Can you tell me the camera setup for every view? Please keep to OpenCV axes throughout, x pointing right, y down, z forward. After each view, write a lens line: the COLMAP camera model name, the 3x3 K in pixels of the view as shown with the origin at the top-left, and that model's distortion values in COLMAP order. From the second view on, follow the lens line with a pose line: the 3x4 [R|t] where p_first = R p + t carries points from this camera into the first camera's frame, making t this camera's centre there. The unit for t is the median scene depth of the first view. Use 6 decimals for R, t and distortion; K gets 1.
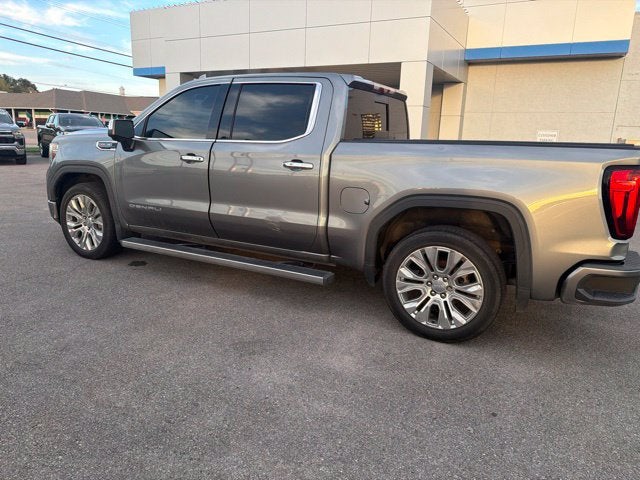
lens RADIAL K [[454.0, 0, 319.7], [0, 454.0, 235.8], [0, 0, 1]] dist [0.034304, -0.040767]
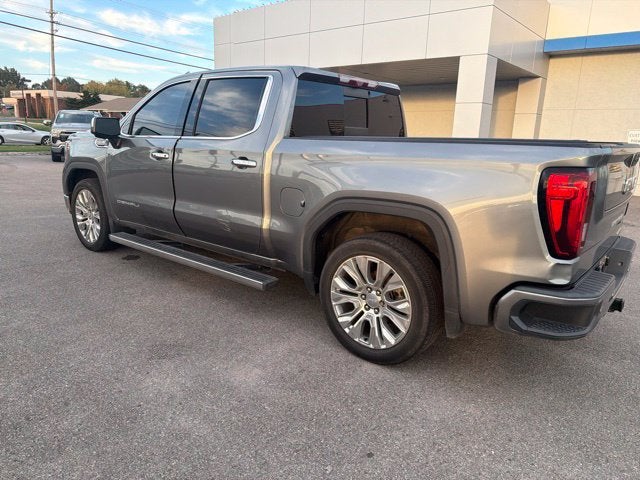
lens RADIAL K [[454.0, 0, 322.0], [0, 454.0, 240.5], [0, 0, 1]] dist [0.034304, -0.040767]
pose [[0.980312, 0.044644, -0.192340, 0.306358], [-0.043337, 0.999000, 0.011001, -0.011163], [0.192639, -0.002449, 0.981267, 0.099458]]
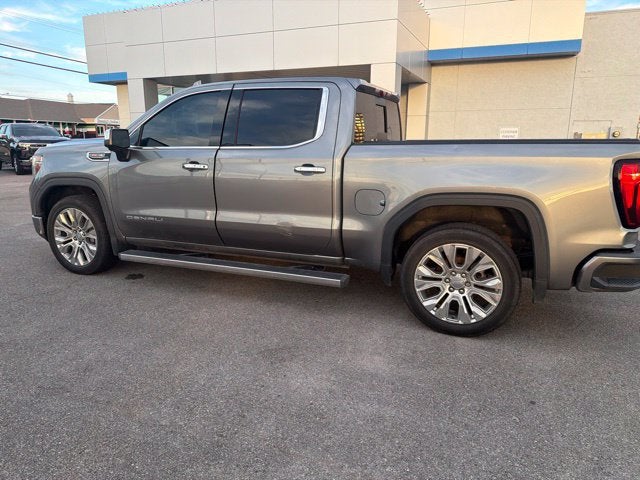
lens RADIAL K [[454.0, 0, 319.5], [0, 454.0, 235.6], [0, 0, 1]] dist [0.034304, -0.040767]
pose [[0.995314, -0.047834, 0.084038, -0.118667], [0.048232, 0.998833, -0.002701, -0.006219], [-0.083811, 0.006742, 0.996459, 0.001115]]
